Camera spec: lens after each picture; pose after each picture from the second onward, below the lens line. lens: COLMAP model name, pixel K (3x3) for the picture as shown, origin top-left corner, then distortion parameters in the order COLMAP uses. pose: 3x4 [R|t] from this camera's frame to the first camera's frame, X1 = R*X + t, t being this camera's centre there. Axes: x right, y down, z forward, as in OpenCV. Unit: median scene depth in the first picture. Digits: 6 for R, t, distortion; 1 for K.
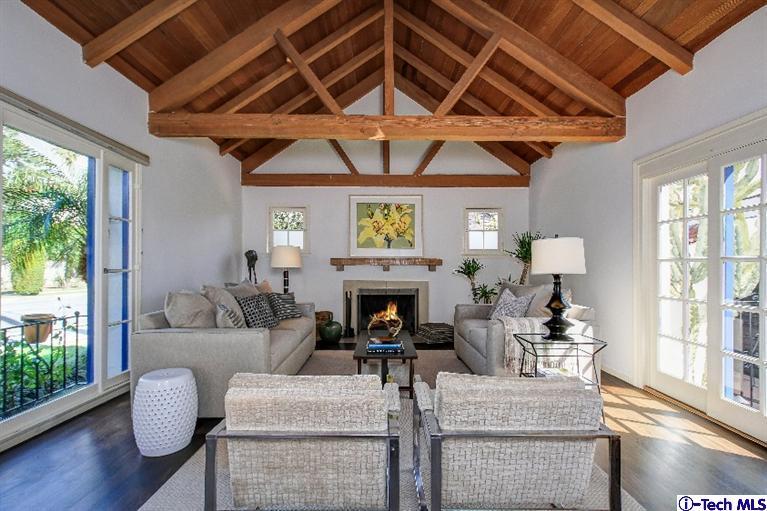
lens RADIAL K [[356.1, 0, 387.0], [0, 356.1, 254.4], [0, 0, 1]] dist [0.008399, 0.000864]
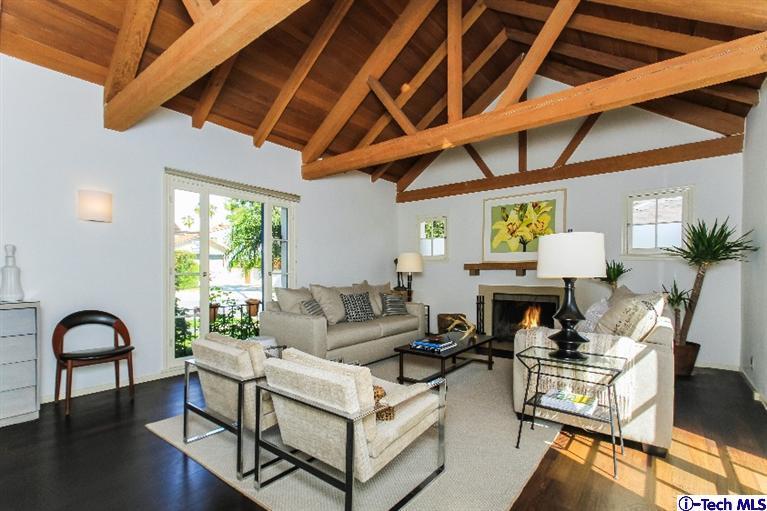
lens RADIAL K [[356.1, 0, 385.0], [0, 356.1, 274.6], [0, 0, 1]] dist [0.008399, 0.000864]
pose [[0.784522, 0.002436, -0.620096, 0.304285], [0.022761, 0.999205, 0.032721, 0.004461], [0.619683, -0.039784, 0.783843, 0.040871]]
